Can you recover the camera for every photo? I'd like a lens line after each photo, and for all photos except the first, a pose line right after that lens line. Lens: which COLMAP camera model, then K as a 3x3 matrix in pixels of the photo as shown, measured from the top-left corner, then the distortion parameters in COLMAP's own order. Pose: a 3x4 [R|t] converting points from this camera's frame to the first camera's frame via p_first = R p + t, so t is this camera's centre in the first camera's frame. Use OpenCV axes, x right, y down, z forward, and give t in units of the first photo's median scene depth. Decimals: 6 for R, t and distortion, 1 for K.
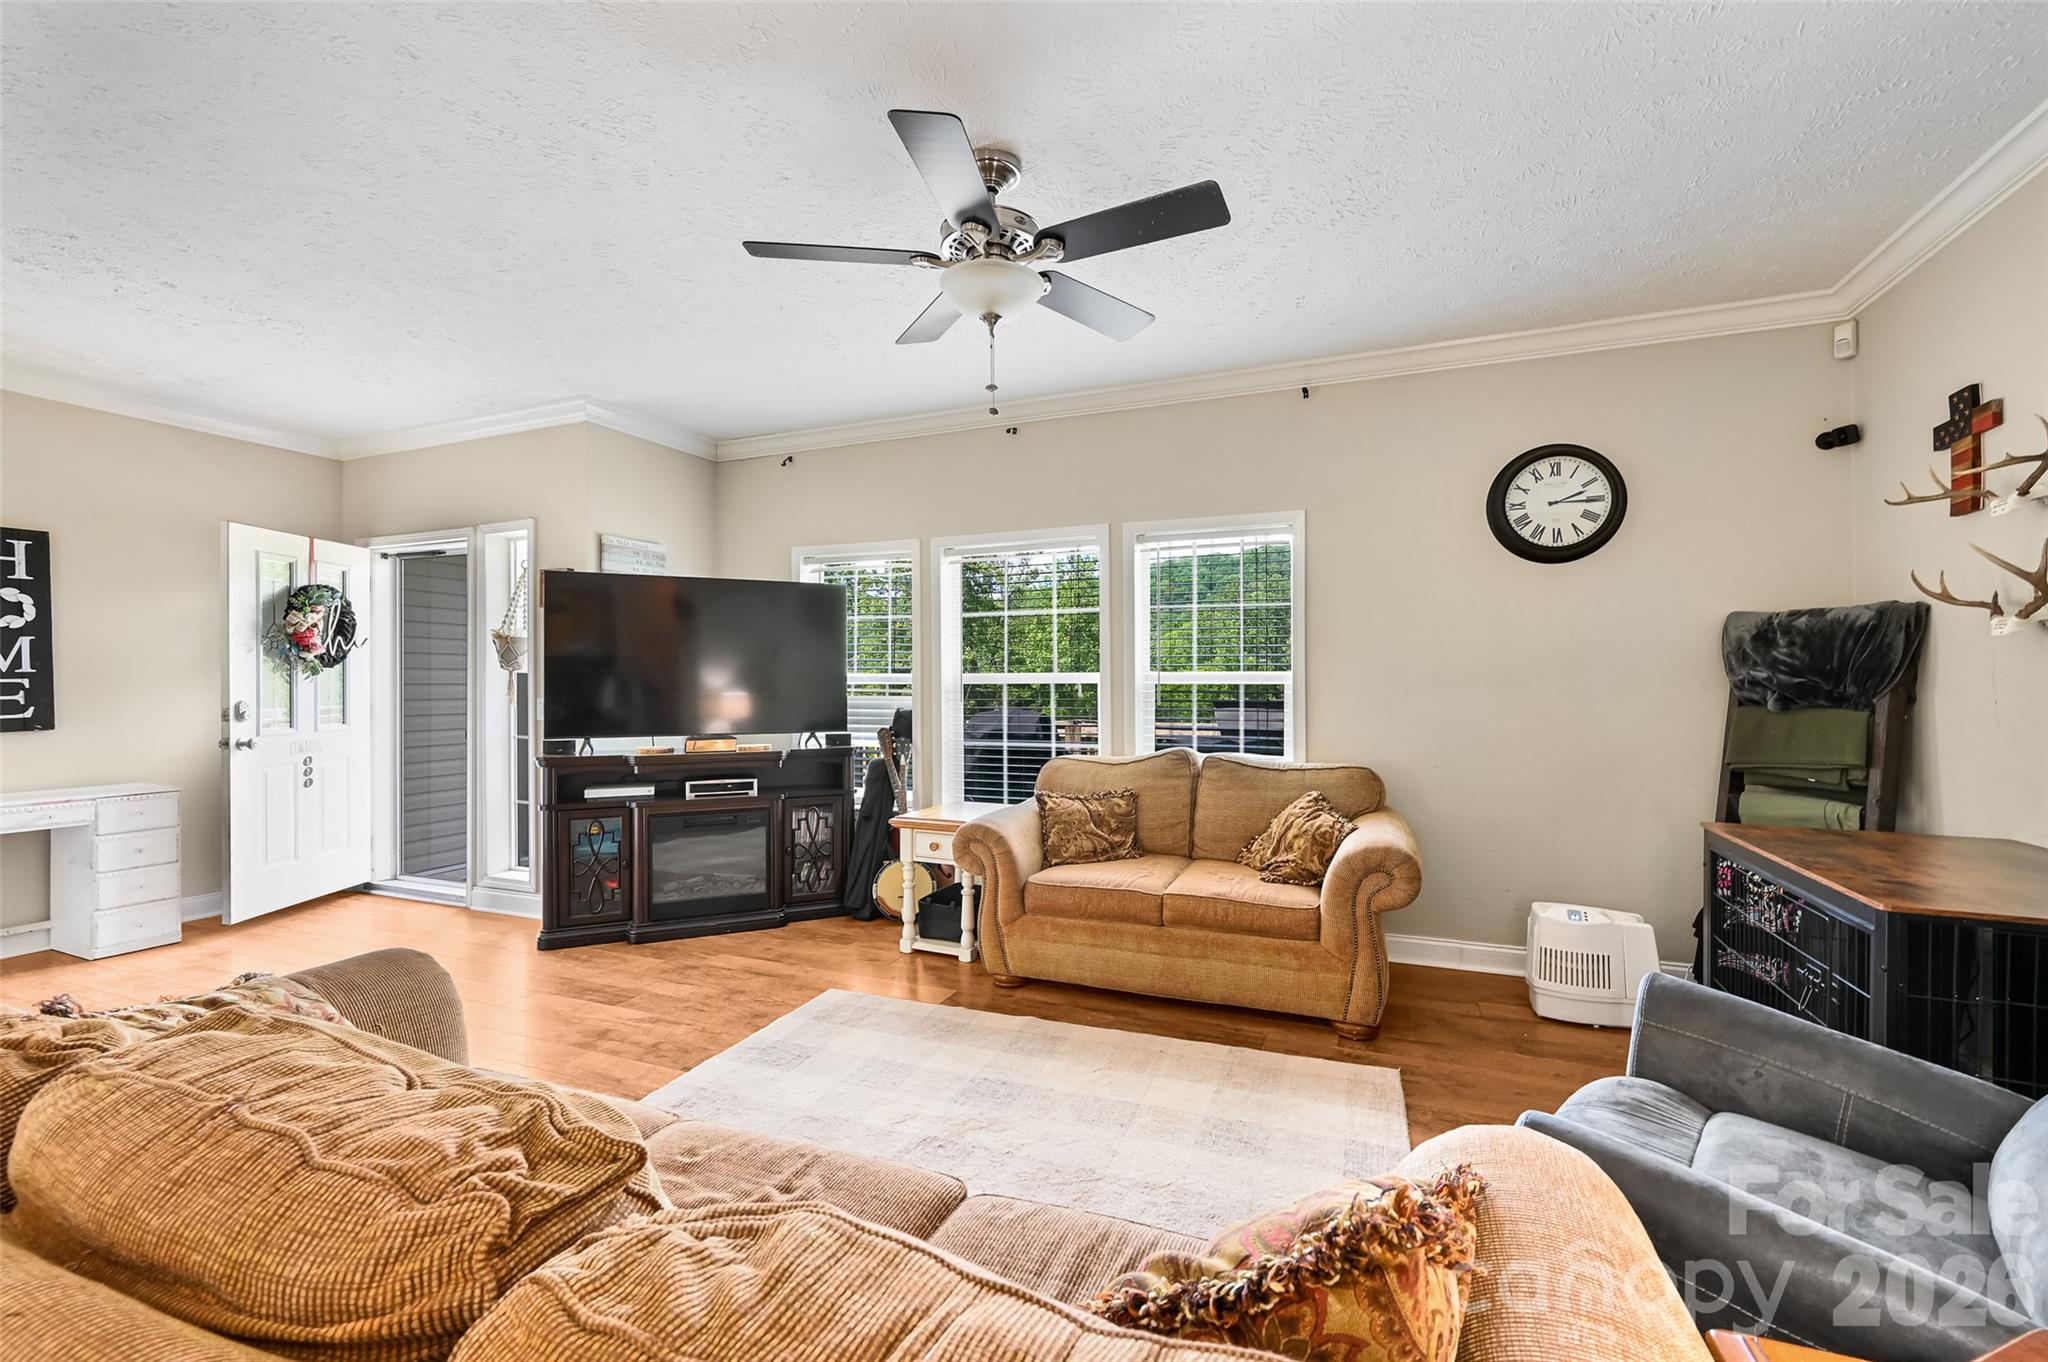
lens RADIAL K [[821.2, 0, 1031.0], [0, 821.2, 676.8], [0, 0, 1]] dist [0.000674, -0.001188]
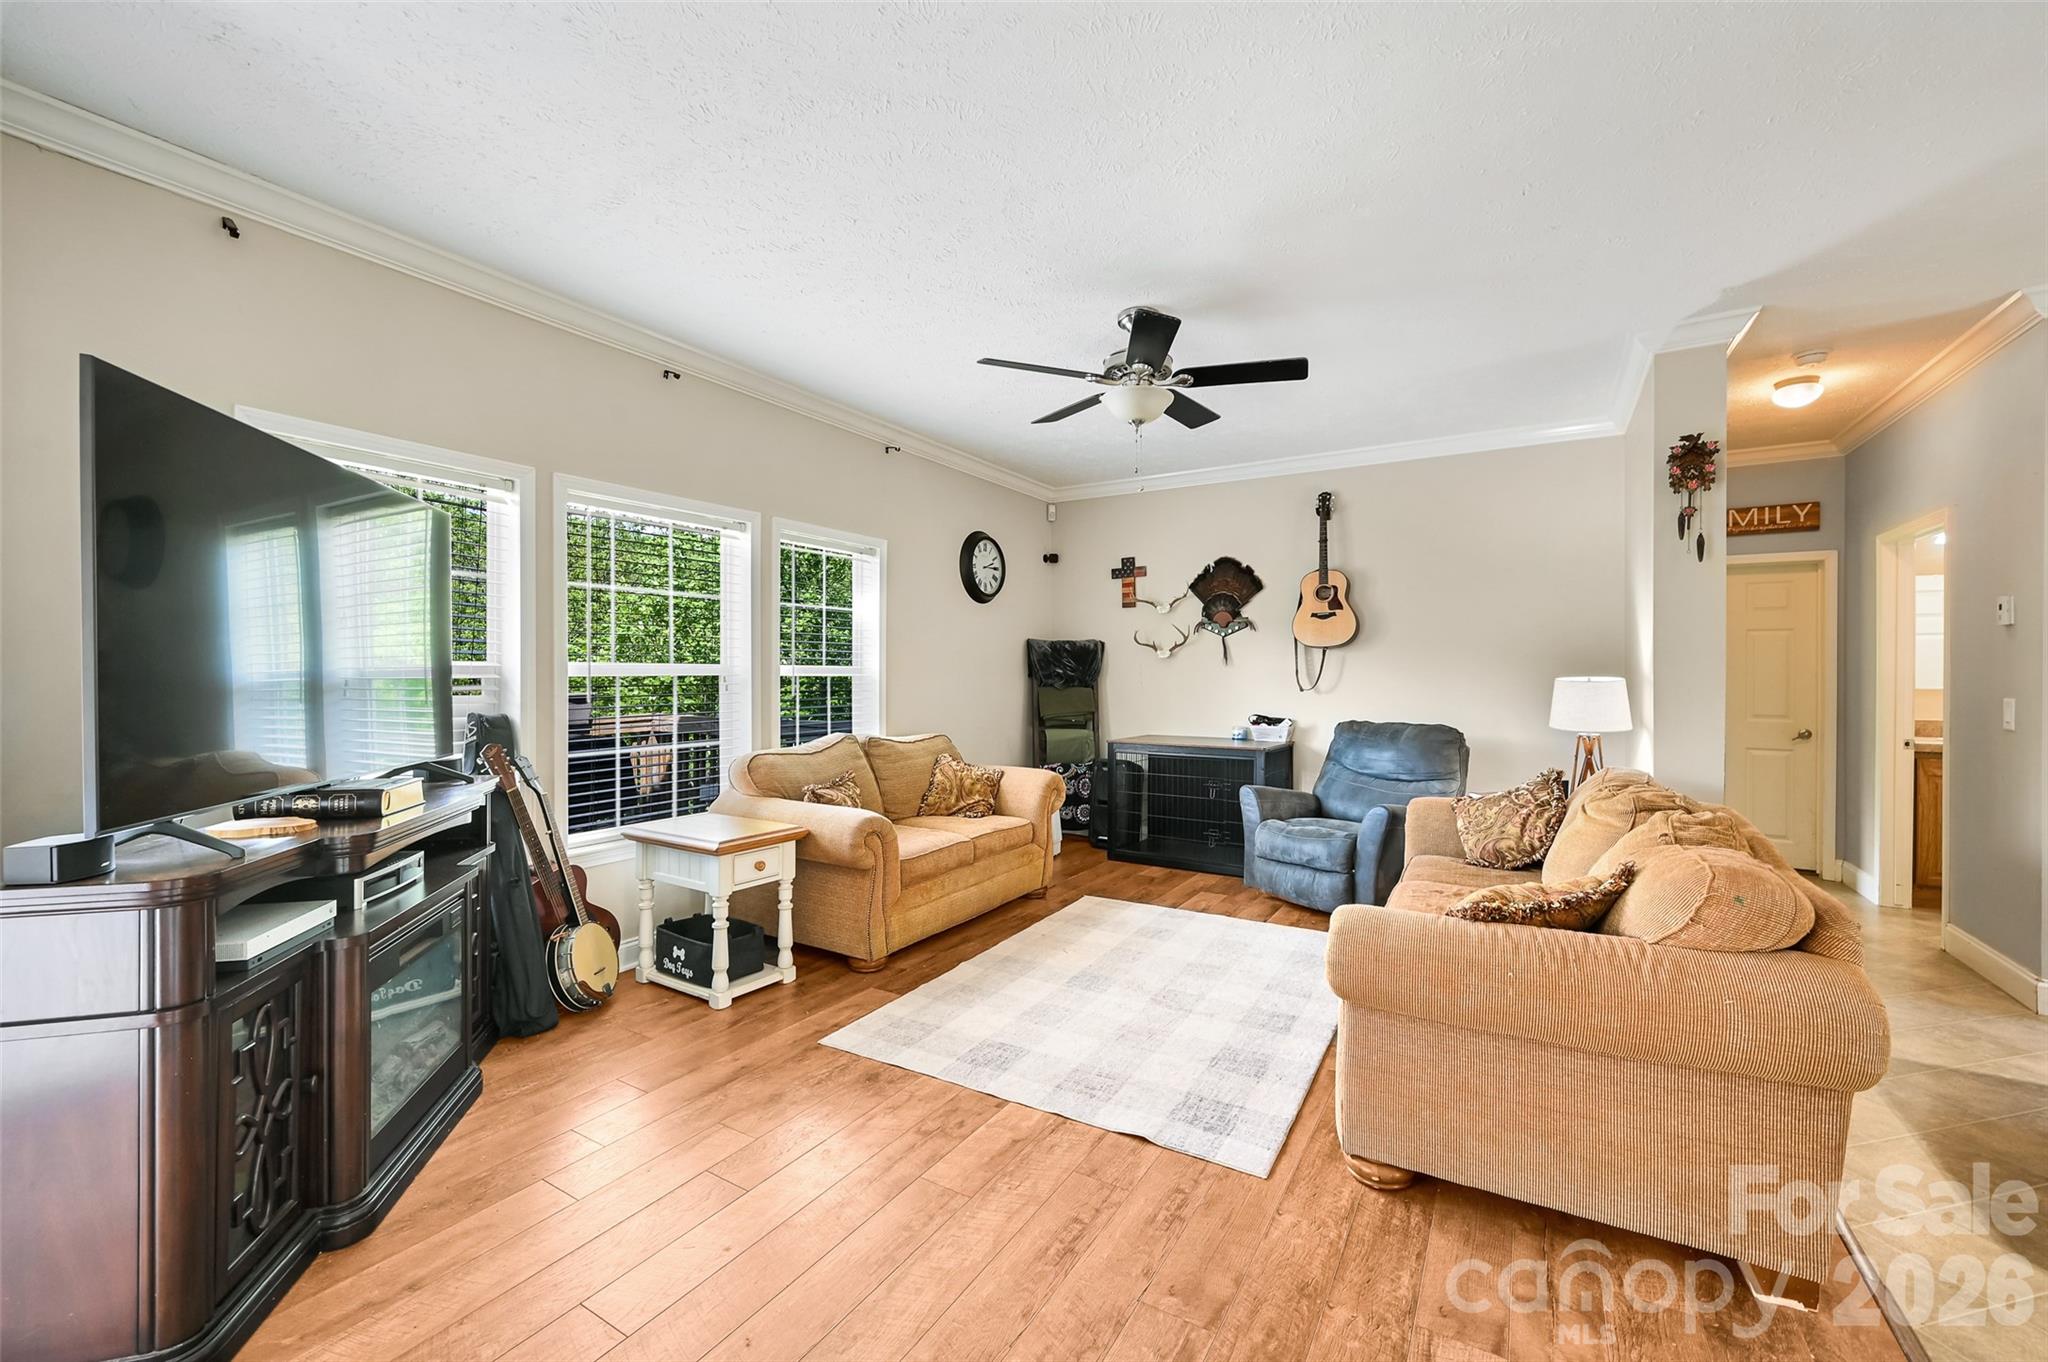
lens RADIAL K [[821.2, 0, 1028.2], [0, 821.2, 678.7], [0, 0, 1]] dist [0.000674, -0.001188]
pose [[0.176297, -0.005126, 0.984324, -0.920928], [-0.009352, 0.999933, 0.006882, 0.001373], [-0.984293, -0.010418, 0.176237, 0.576837]]
